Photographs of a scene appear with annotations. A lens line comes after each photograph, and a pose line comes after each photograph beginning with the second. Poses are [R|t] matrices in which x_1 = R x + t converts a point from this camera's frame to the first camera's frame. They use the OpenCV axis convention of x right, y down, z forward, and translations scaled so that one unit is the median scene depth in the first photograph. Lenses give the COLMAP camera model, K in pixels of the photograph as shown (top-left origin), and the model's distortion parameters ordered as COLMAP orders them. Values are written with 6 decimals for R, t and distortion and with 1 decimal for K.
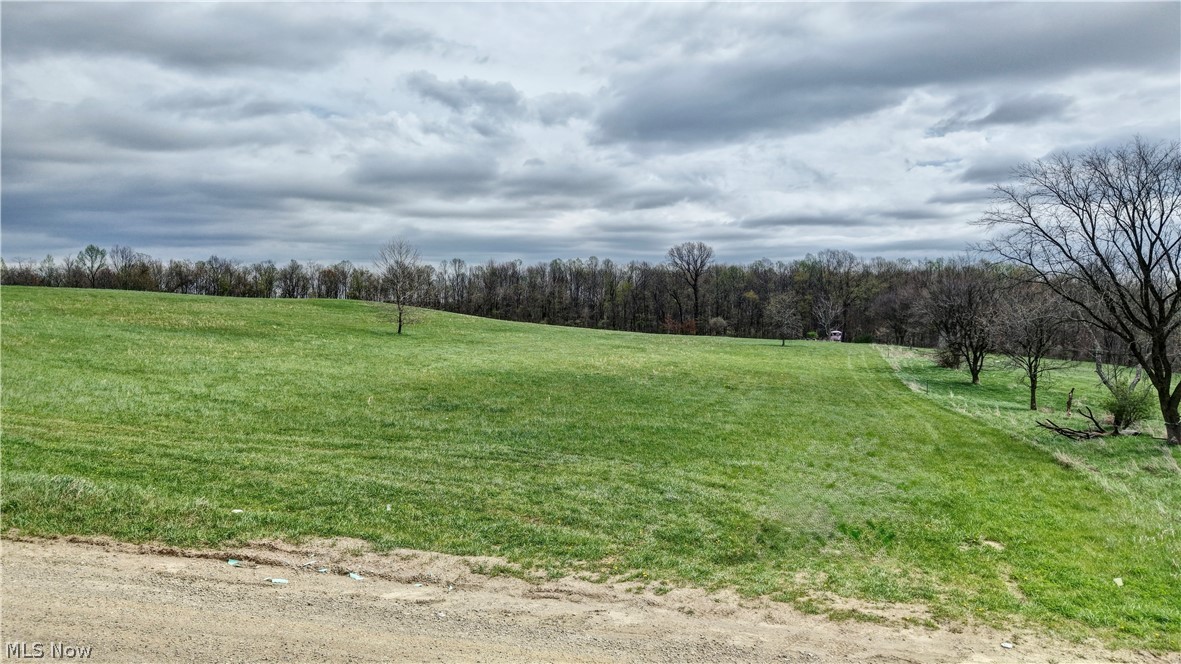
lens RADIAL K [[769.6, 0, 583.8], [0, 769.6, 338.4], [0, 0, 1]] dist [0.009272, -0.008275]
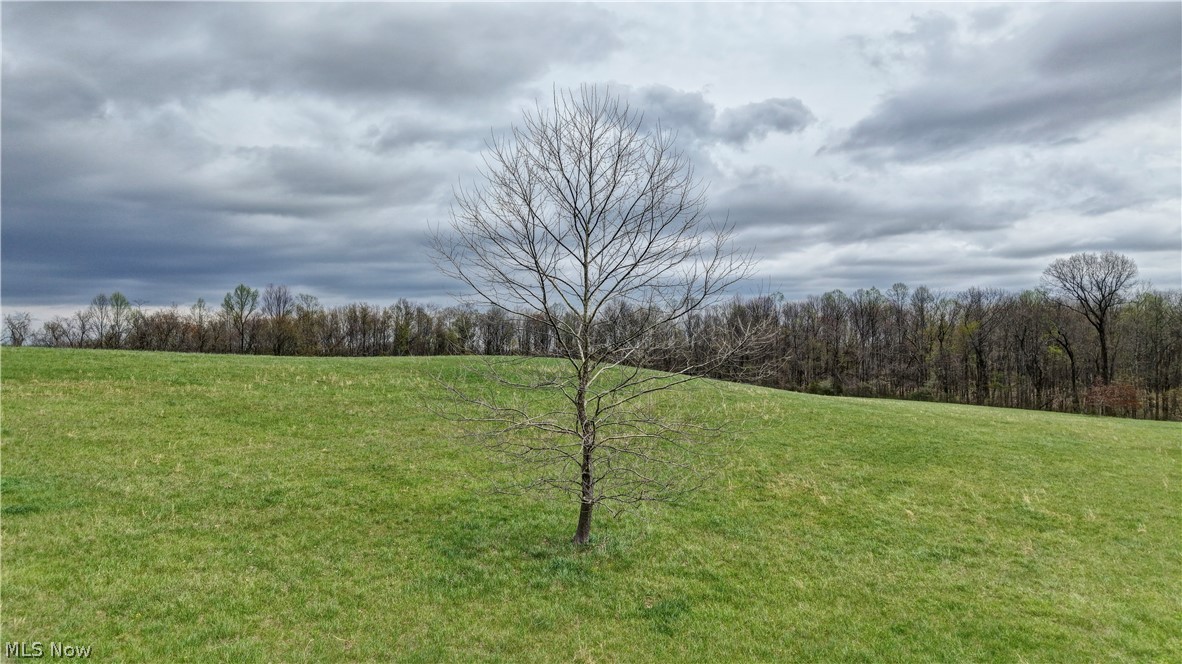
lens RADIAL K [[770.3, 0, 581.7], [0, 770.3, 328.5], [0, 0, 1]] dist [0.009272, -0.008275]
pose [[0.961117, -0.013599, -0.275806, -0.077959], [-0.006155, 0.997483, -0.070633, -0.021416], [0.276073, 0.069584, 0.958615, 0.317921]]
